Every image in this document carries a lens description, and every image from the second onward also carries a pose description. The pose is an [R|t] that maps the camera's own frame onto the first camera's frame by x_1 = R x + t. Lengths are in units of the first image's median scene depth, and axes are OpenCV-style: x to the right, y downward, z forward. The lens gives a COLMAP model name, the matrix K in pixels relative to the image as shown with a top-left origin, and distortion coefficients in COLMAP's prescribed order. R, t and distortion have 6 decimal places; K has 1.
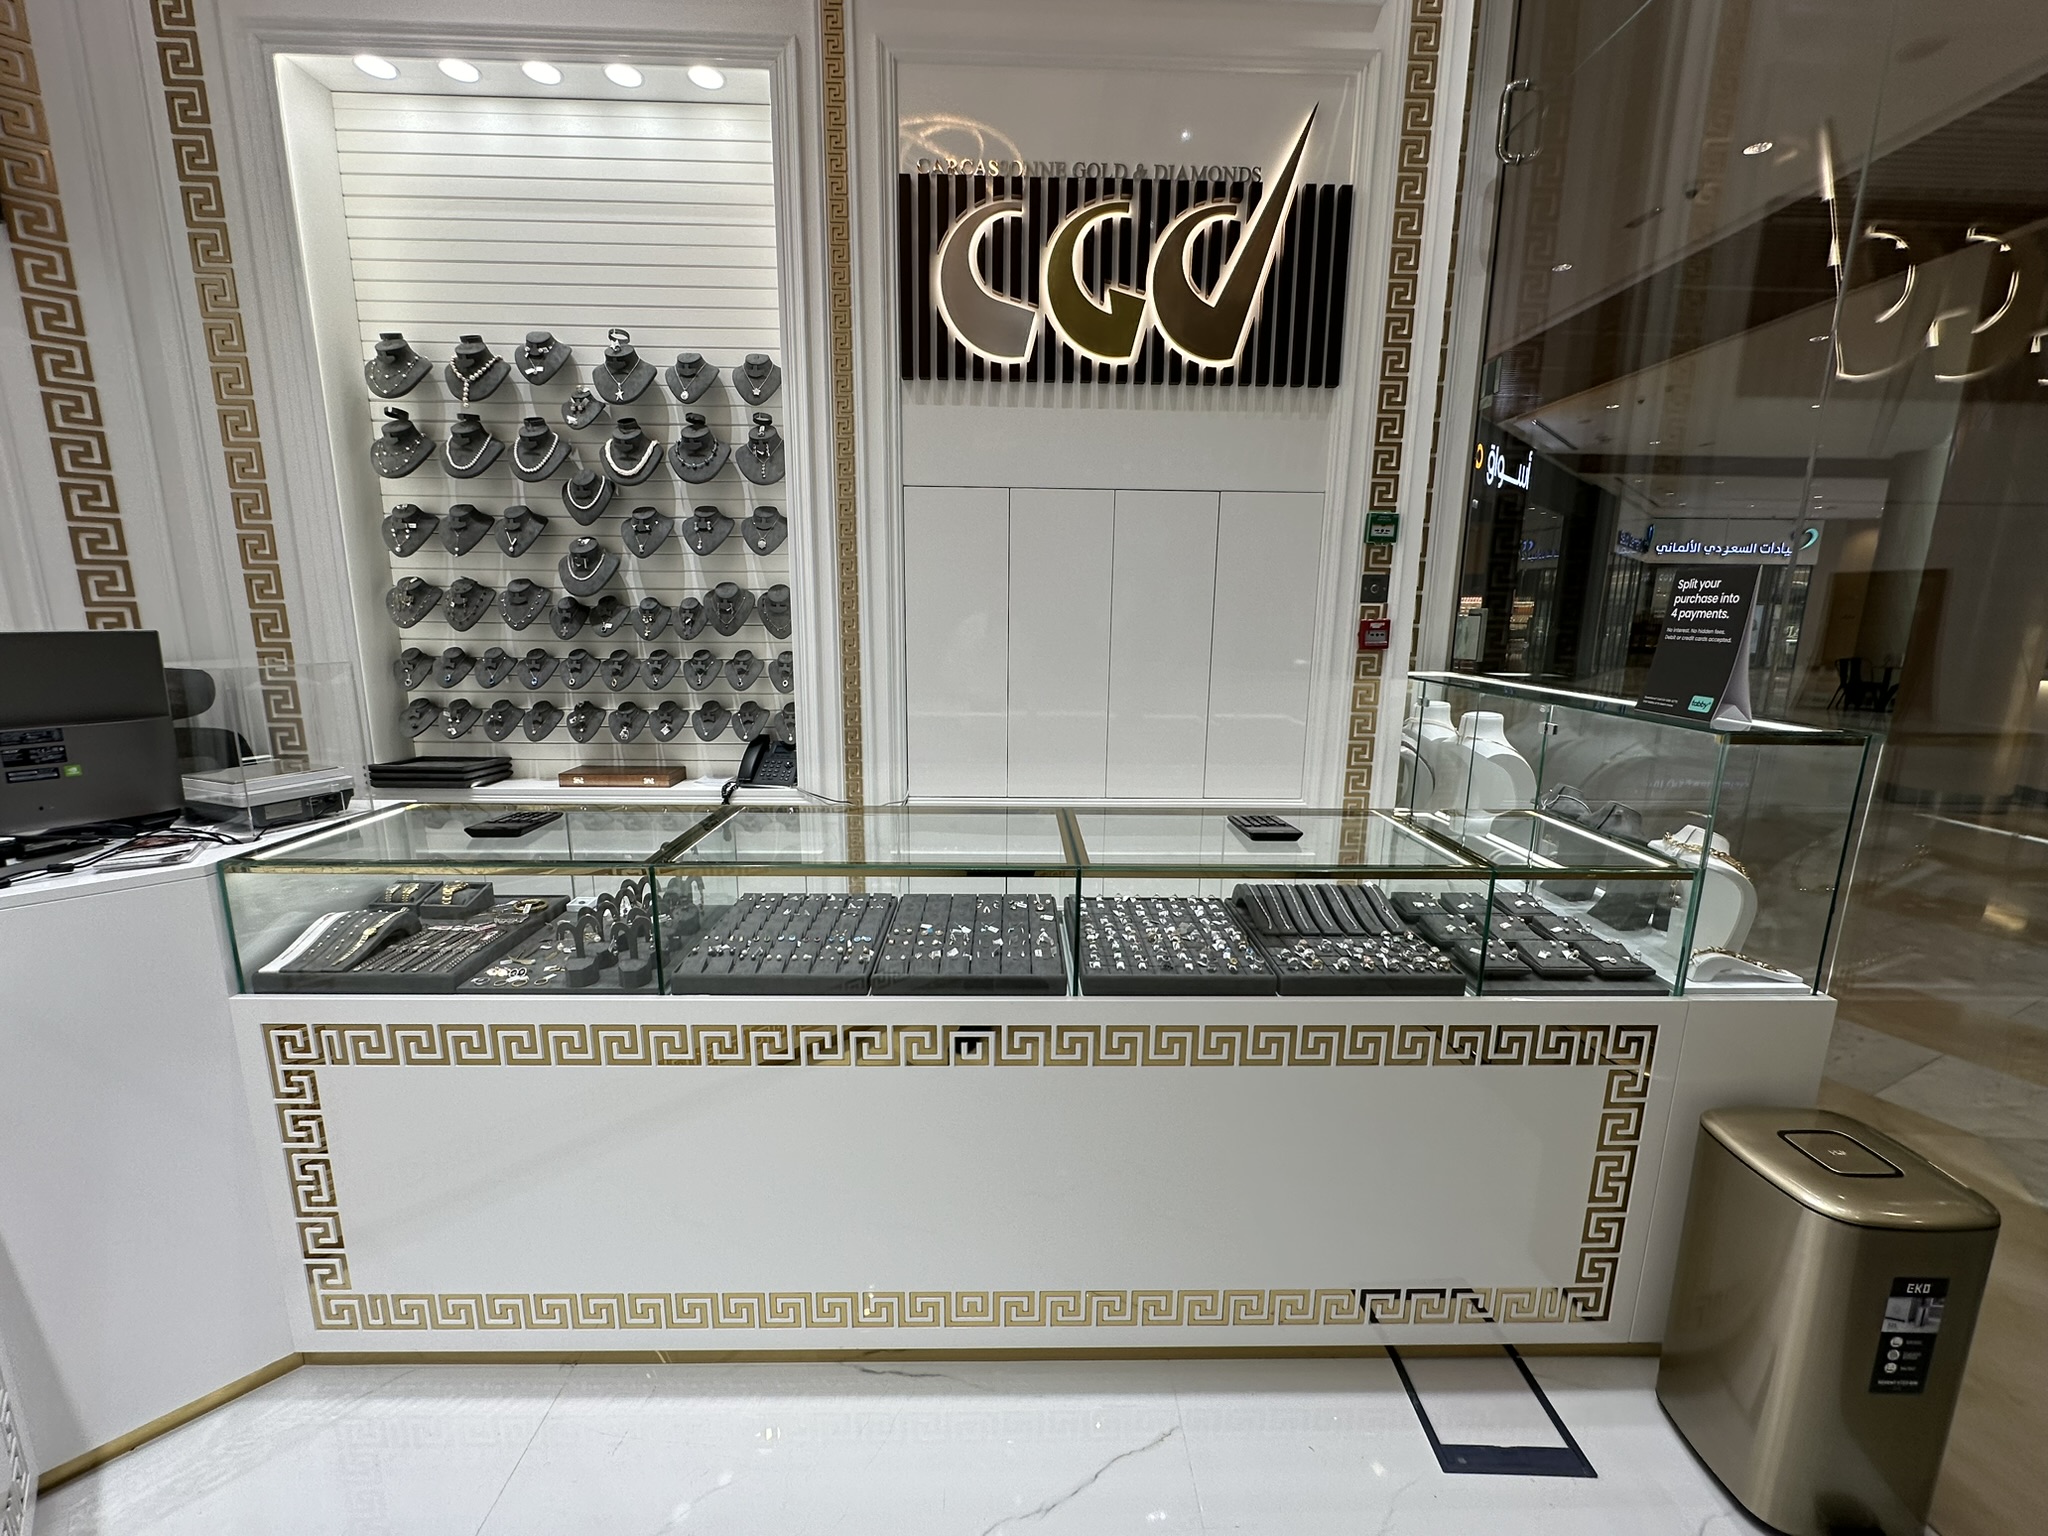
lens RADIAL K [[819.2, 0, 1024.0], [0, 819.2, 768.0], [0, 0, 1]] dist [-0.000815, 0.000009]
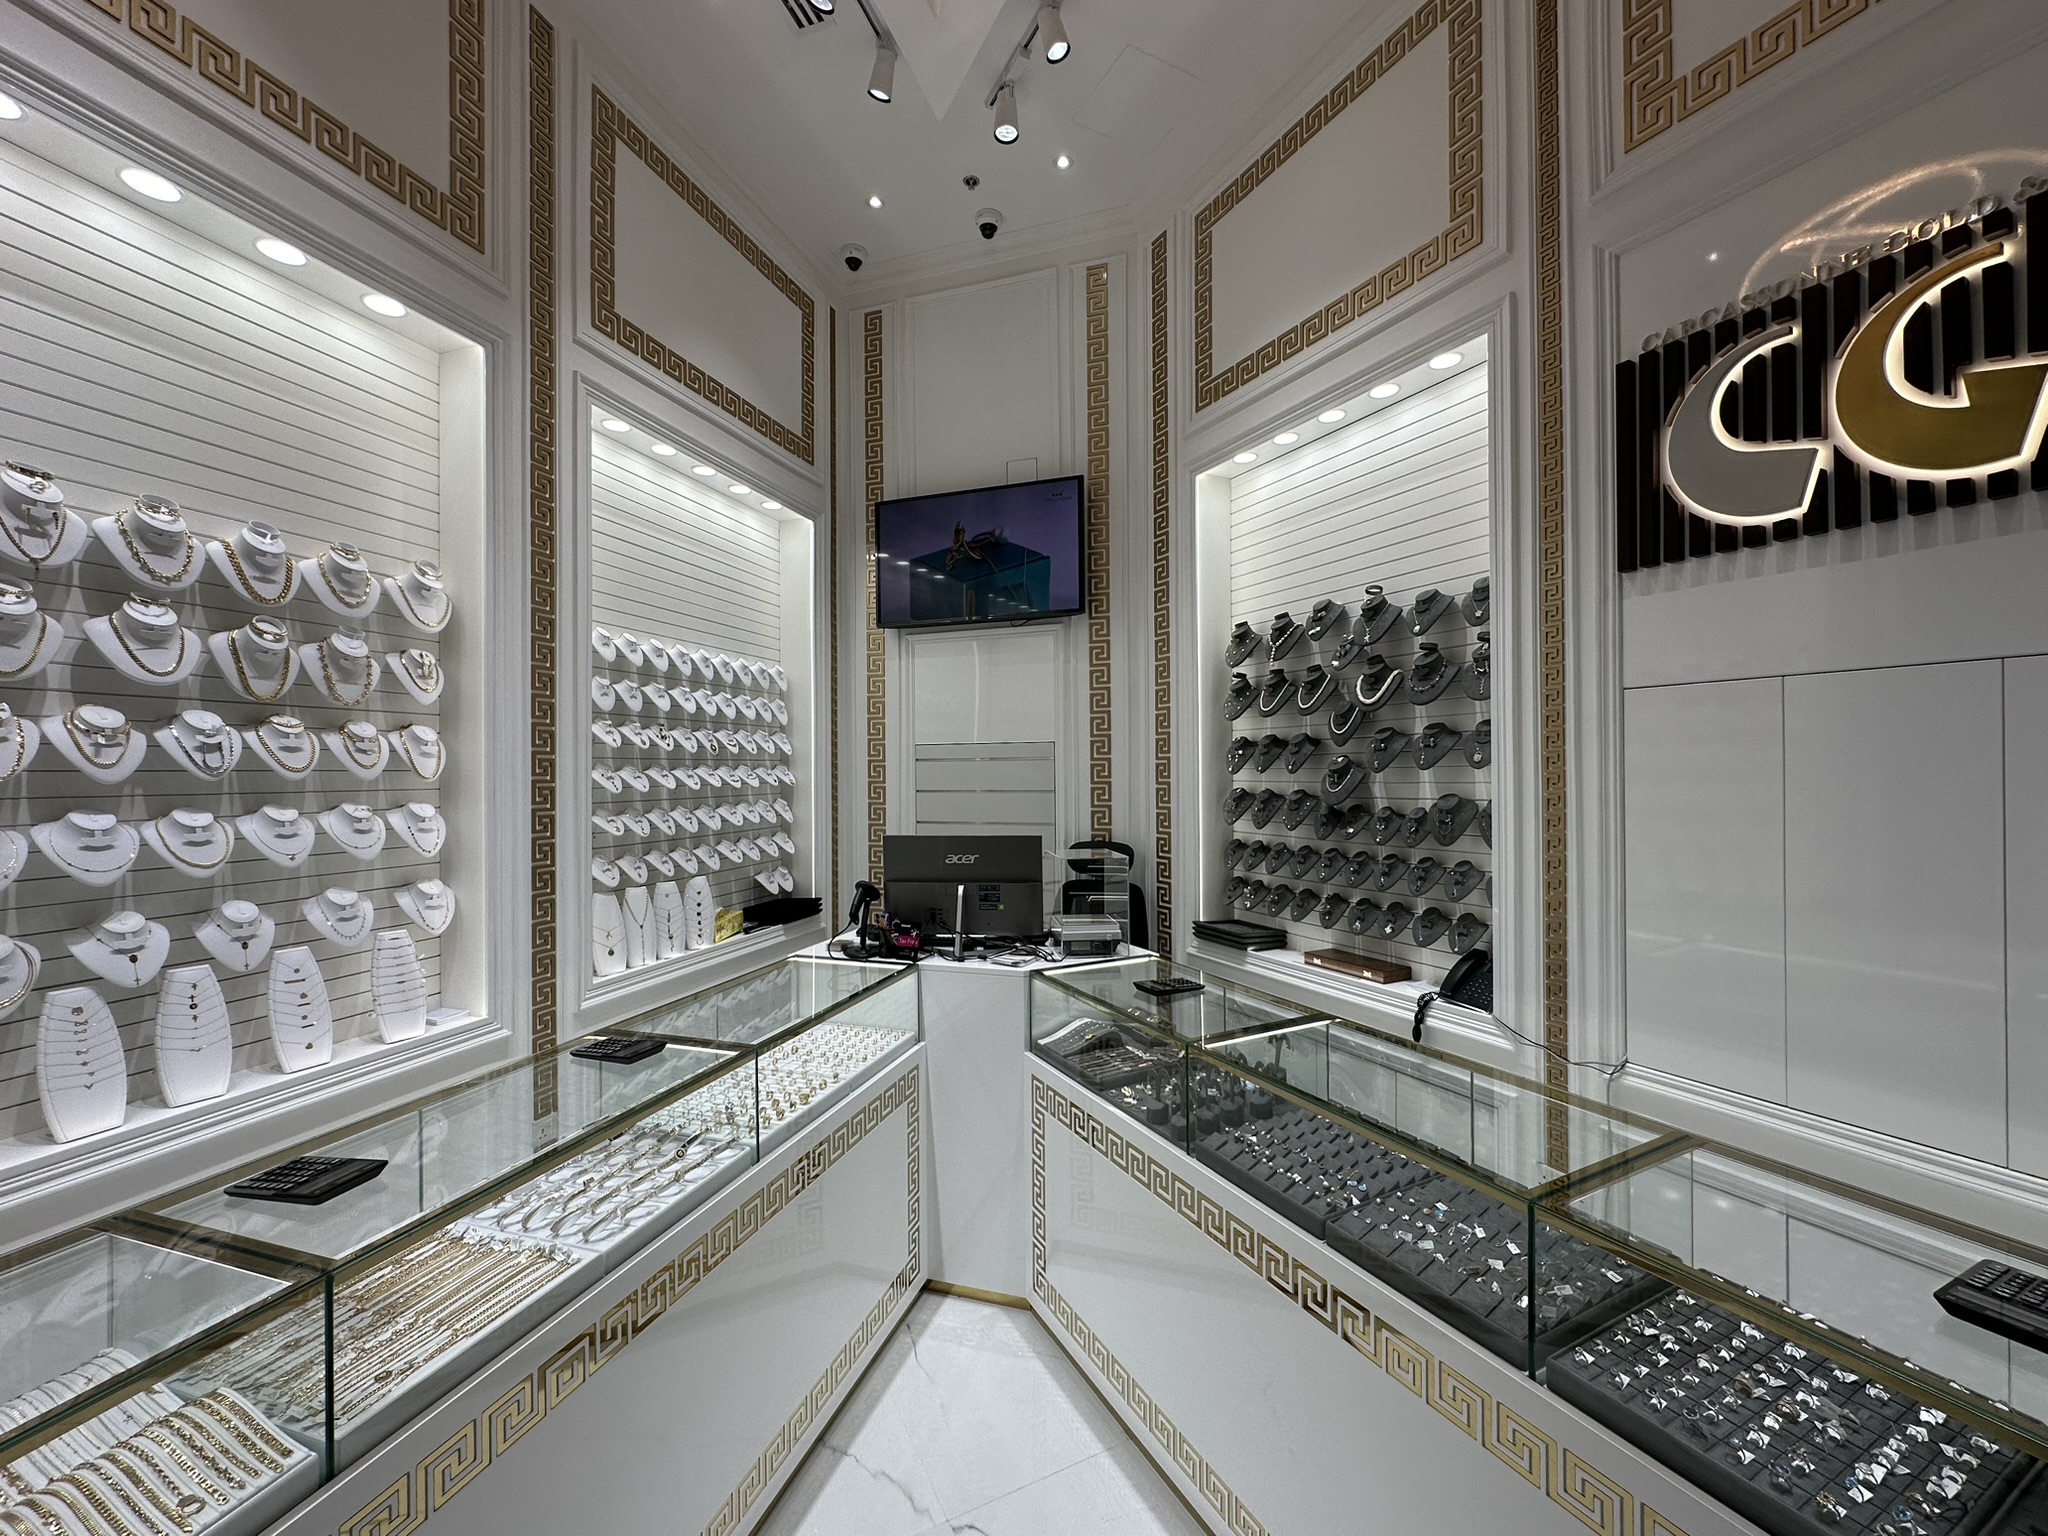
lens RADIAL K [[815.5, 0, 1024.0], [0, 815.5, 768.0], [0, 0, 1]] dist [-0.004712, 0.000023]
pose [[0.438668, -0.017199, -0.898485, 0.349006], [-0.157909, 0.982785, -0.095909, -0.085026], [0.884667, 0.183951, 0.428401, 0.100011]]
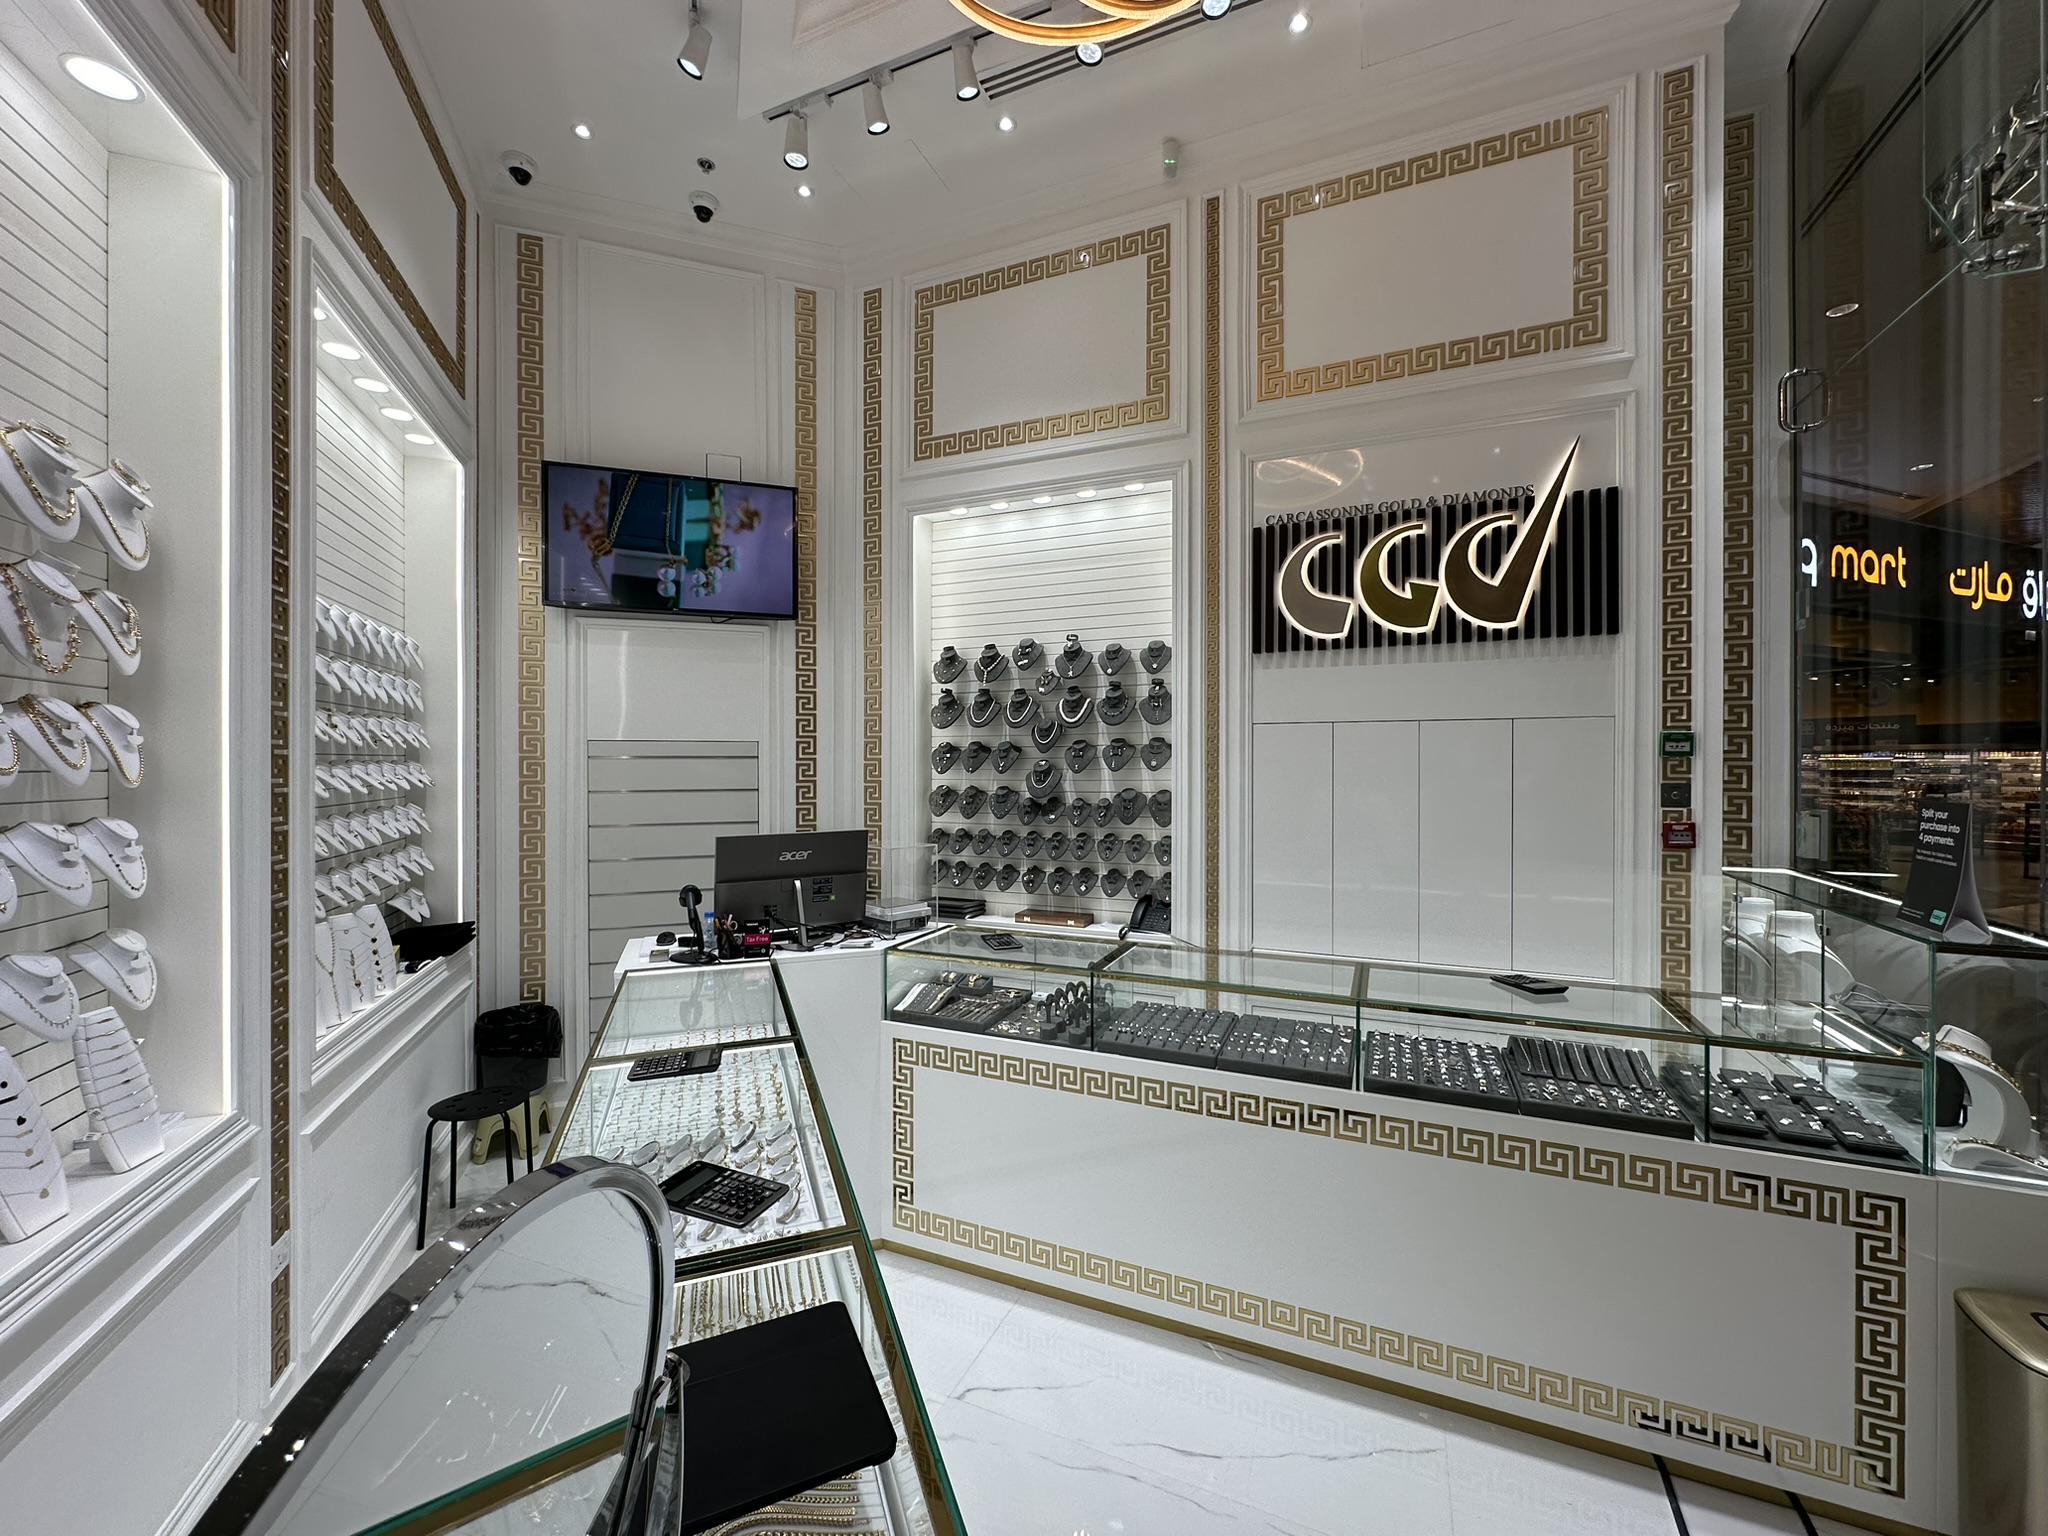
lens RADIAL K [[819.2, 0, 1024.0], [0, 819.2, 768.0], [0, 0, 1]] dist [-0.000815, 0.000009]
pose [[0.905887, -0.010386, -0.423392, 0.095865], [-0.069301, 0.982590, -0.172381, 0.003035], [0.417811, 0.185499, 0.889395, -0.425385]]
